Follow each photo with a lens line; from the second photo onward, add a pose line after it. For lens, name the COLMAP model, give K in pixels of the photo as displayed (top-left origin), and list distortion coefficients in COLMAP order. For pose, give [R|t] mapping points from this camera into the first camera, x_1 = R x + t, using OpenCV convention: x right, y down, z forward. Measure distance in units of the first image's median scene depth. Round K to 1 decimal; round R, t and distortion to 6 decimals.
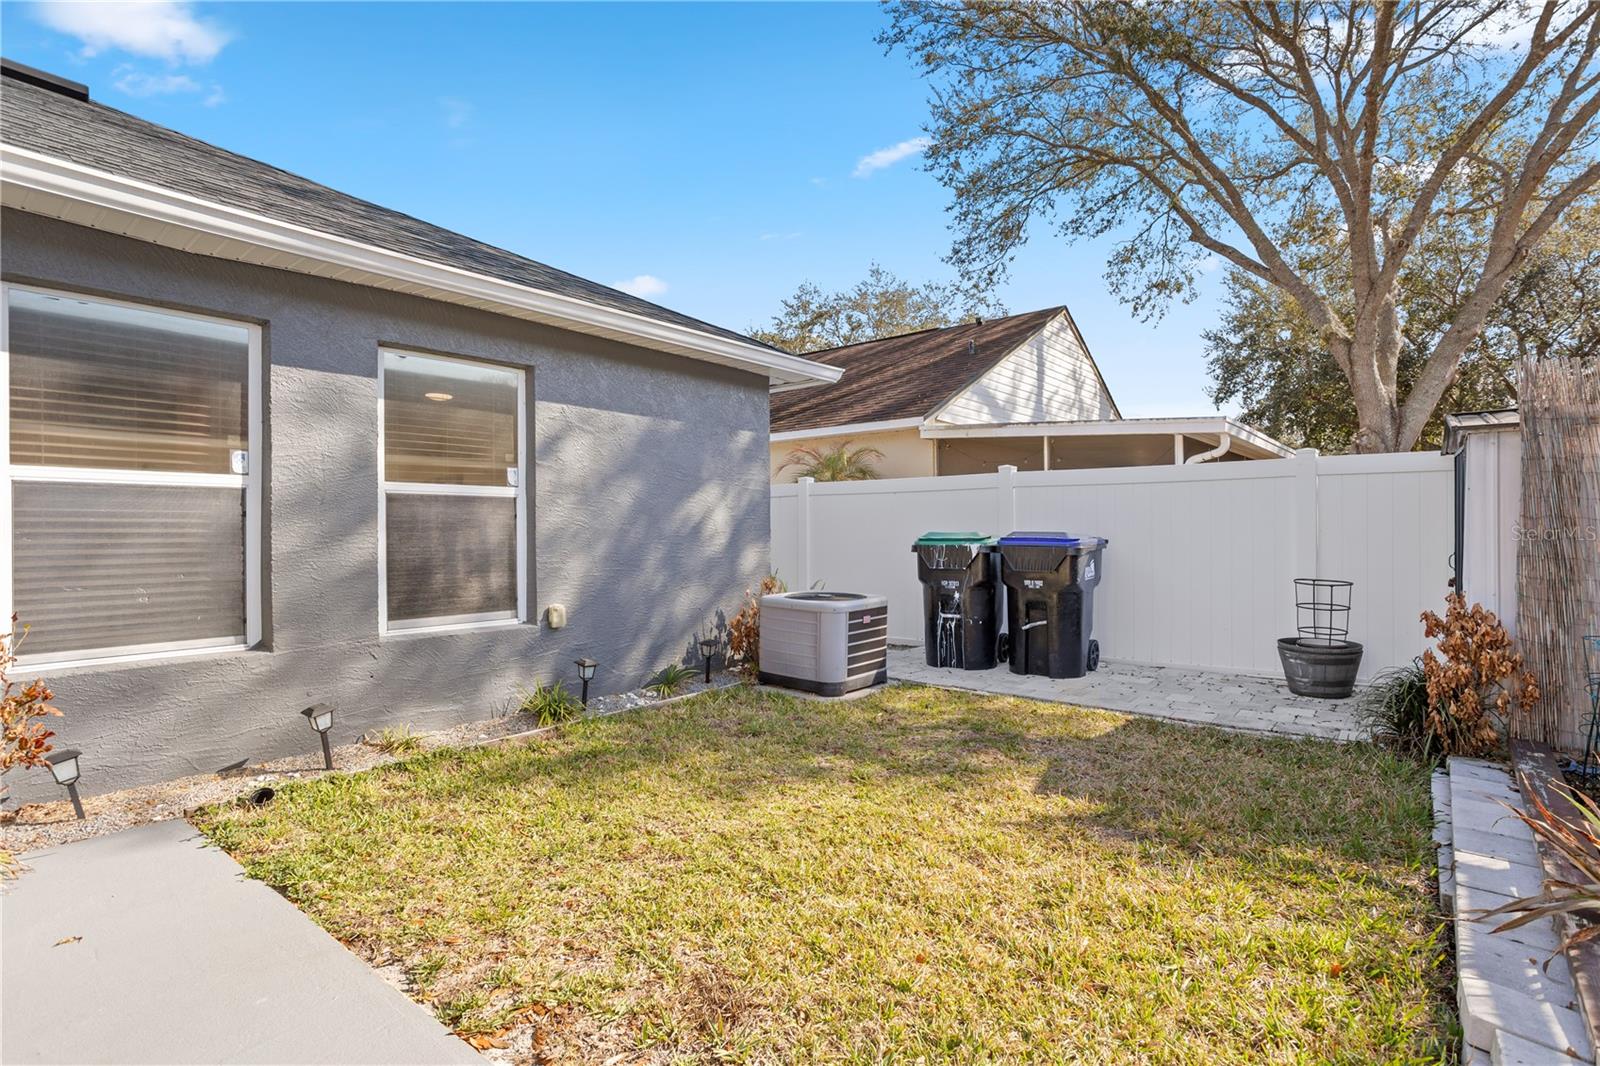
lens RADIAL K [[776.0, 0, 807.0], [0, 776.0, 524.0], [0, 0, 1]] dist [-0.056213, 0.033887]
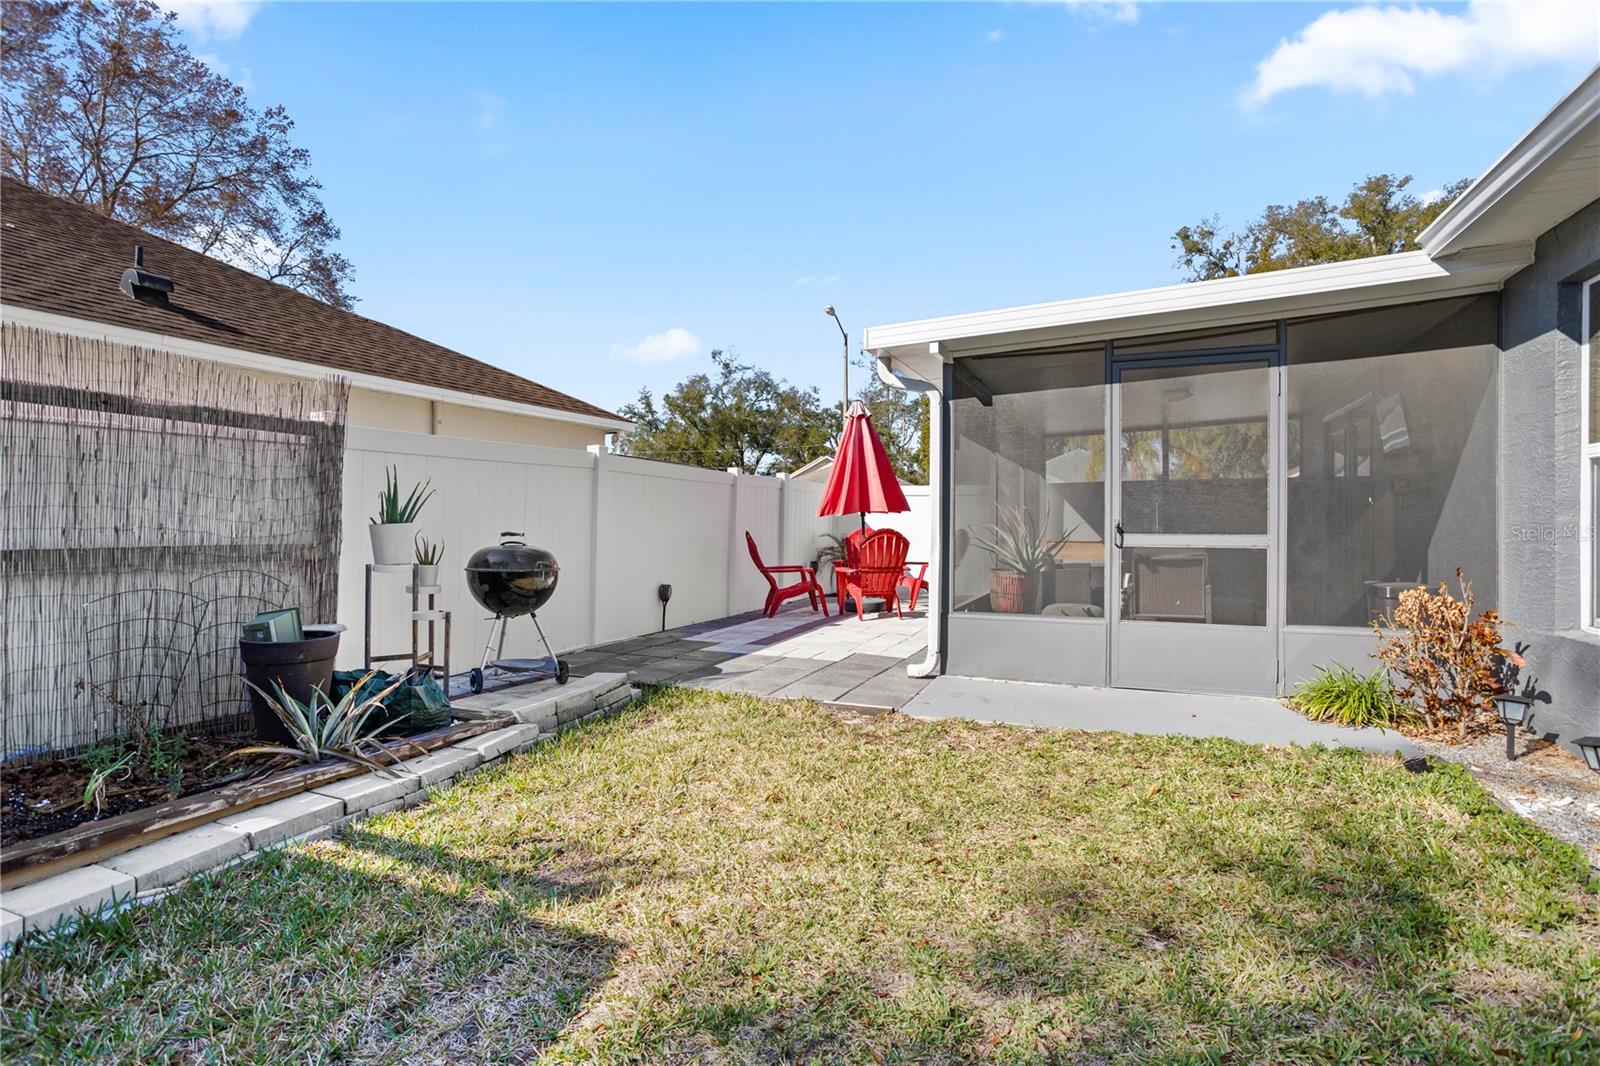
lens RADIAL K [[776.0, 0, 807.0], [0, 776.0, 524.0], [0, 0, 1]] dist [-0.056213, 0.033887]
pose [[-0.963389, 0.019084, -0.267427, 0.204251], [0.022864, 0.999678, -0.011027, 0.030719], [0.267130, -0.016738, -0.963515, 1.031891]]
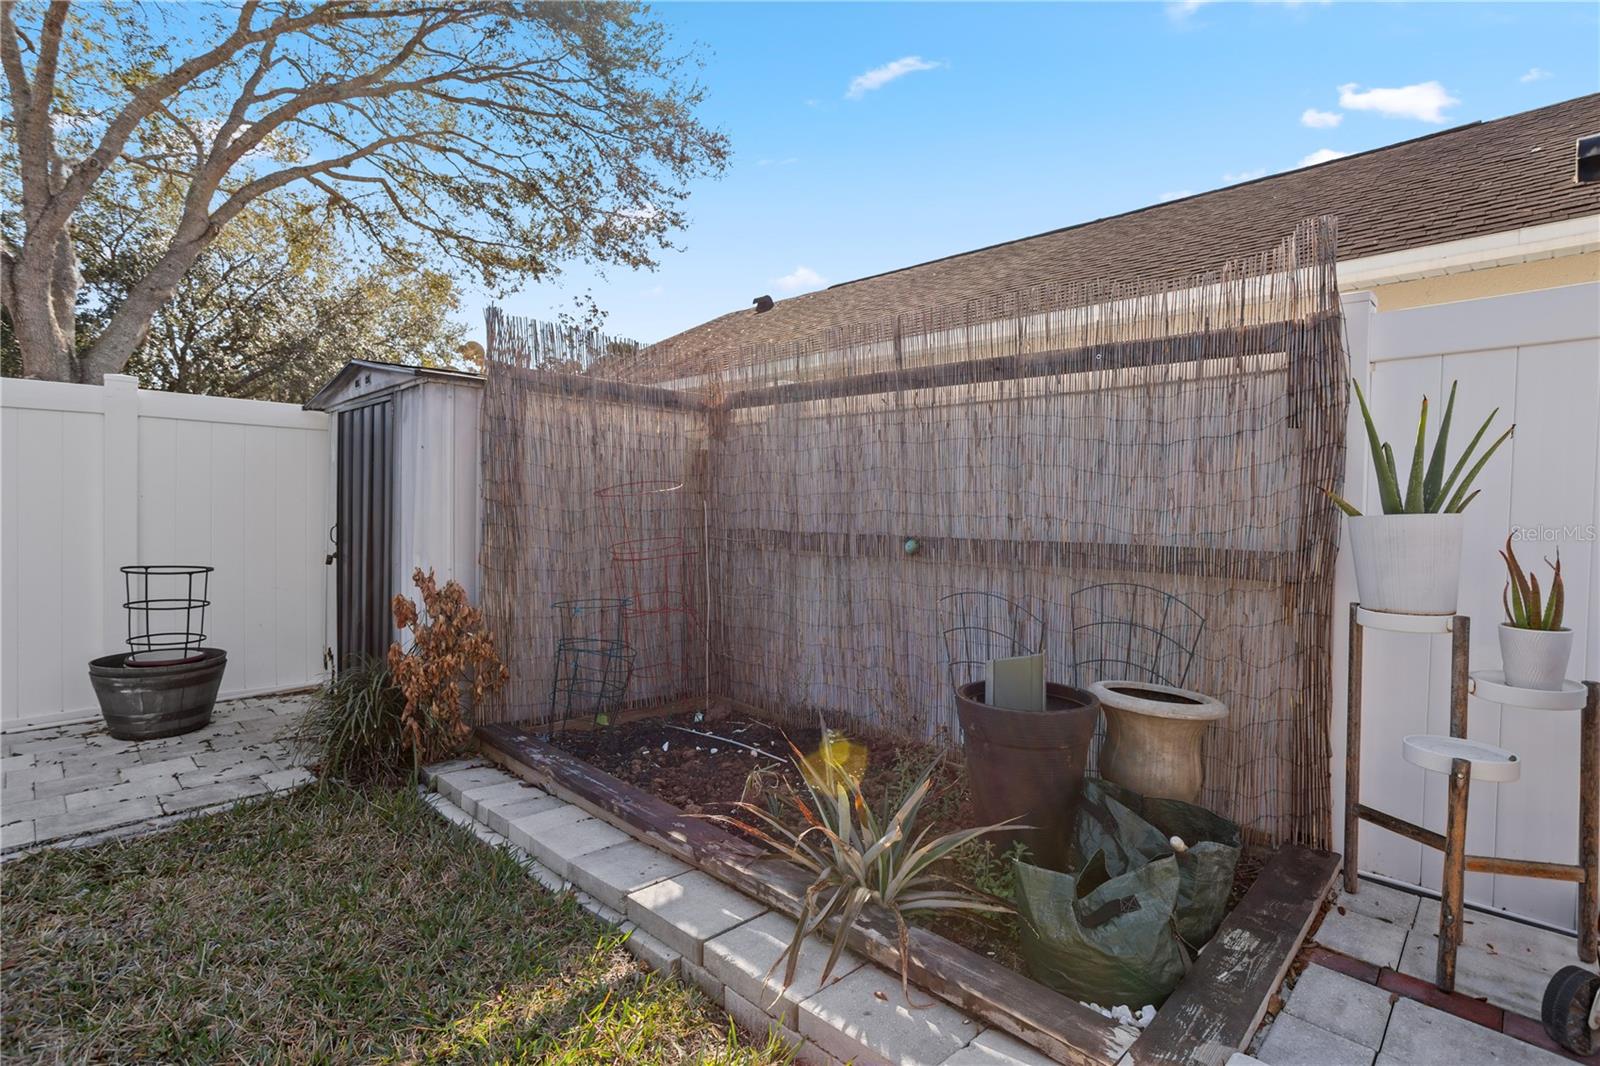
lens RADIAL K [[776.0, 0, 807.0], [0, 776.0, 524.0], [0, 0, 1]] dist [-0.056213, 0.033887]
pose [[0.088069, -0.003953, 0.996107, 0.040742], [-0.022204, 0.999736, 0.005931, 0.018924], [-0.995867, -0.022640, 0.087958, 0.365798]]
